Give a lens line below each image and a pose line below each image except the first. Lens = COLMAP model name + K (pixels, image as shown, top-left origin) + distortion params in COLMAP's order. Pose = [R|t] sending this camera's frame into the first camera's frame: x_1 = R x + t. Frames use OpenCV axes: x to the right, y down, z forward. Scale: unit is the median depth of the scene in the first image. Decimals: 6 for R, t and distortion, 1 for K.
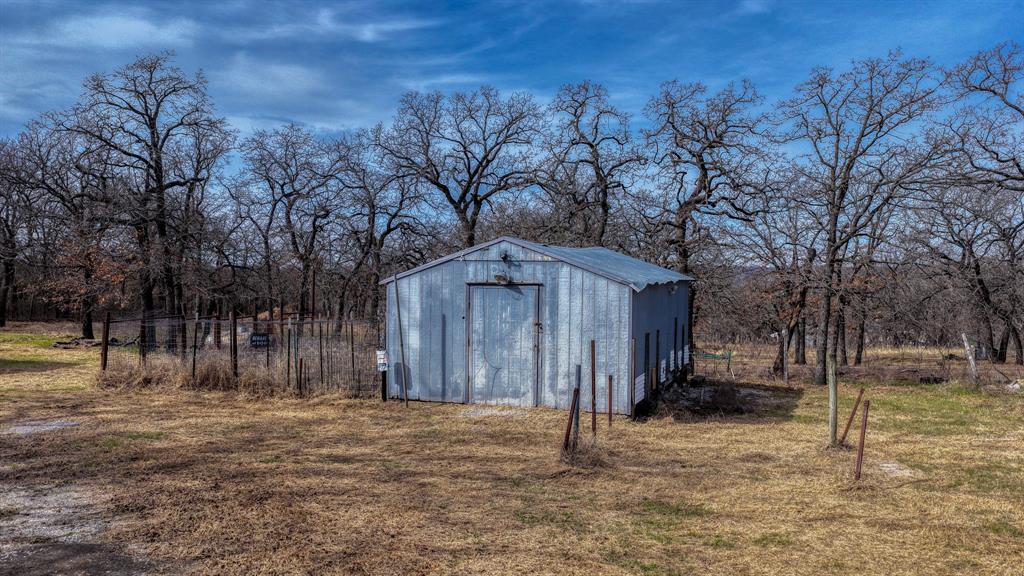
lens RADIAL K [[958.1, 0, 512.0], [0, 958.1, 288.0], [0, 0, 1]] dist [0.104704, 0.004776]
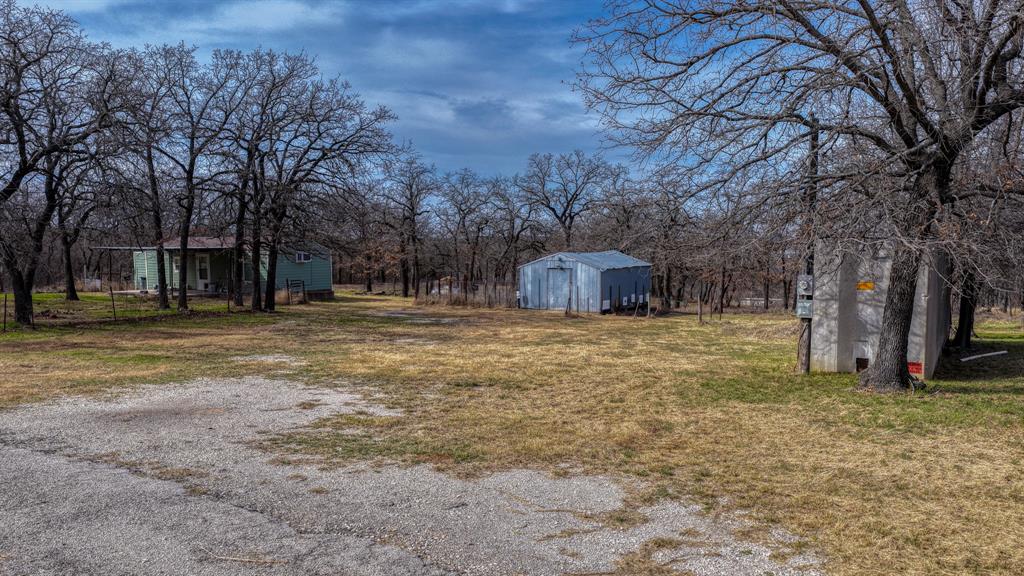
lens RADIAL K [[958.1, 0, 512.0], [0, 958.1, 288.0], [0, 0, 1]] dist [0.104704, 0.004776]
pose [[0.990055, 0.007014, -0.140508, 0.139723], [-0.002499, 0.999476, 0.032282, -0.020921], [0.140661, -0.031610, 0.989553, -1.029302]]
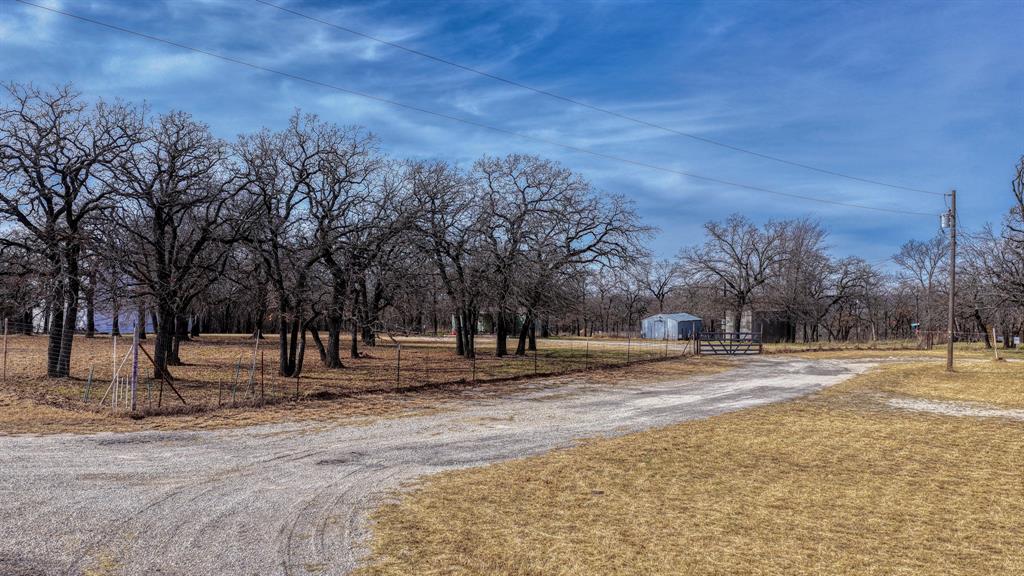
lens RADIAL K [[958.1, 0, 512.0], [0, 958.1, 288.0], [0, 0, 1]] dist [0.104704, 0.004776]
pose [[0.974045, -0.014536, -0.225887, 0.276429], [0.007735, 0.999491, -0.030964, -0.018802], [0.226222, 0.028413, 0.973661, -3.159670]]
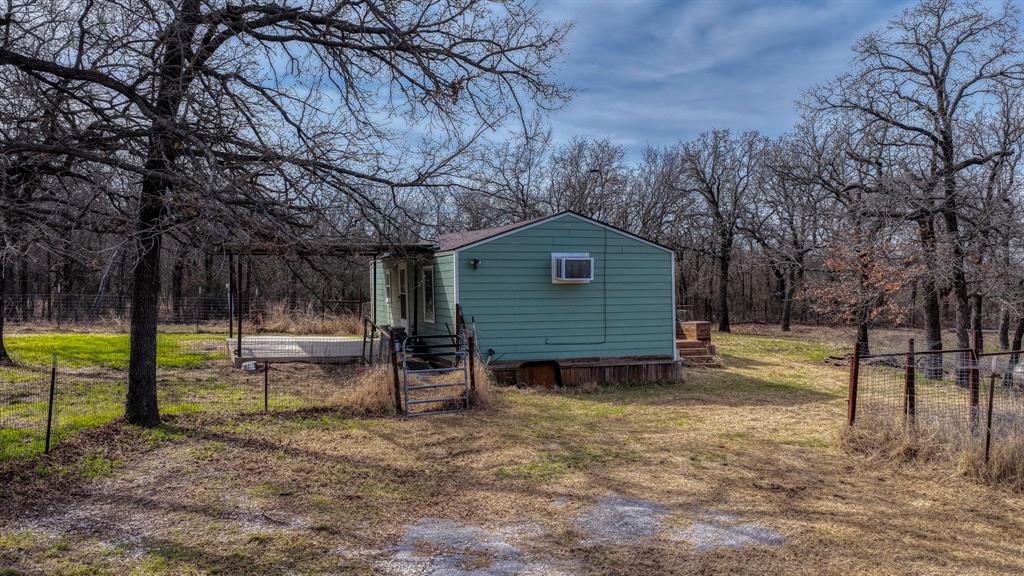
lens RADIAL K [[941.0, 0, 420.4], [0, 941.0, 285.3], [0, 0, 1]] dist [-0.009686, 0.002556]
pose [[0.642515, 0.007160, -0.766240, -0.067057], [-0.007721, 0.999966, 0.002869, -0.010459], [0.766234, 0.004073, 0.642548, 0.218925]]
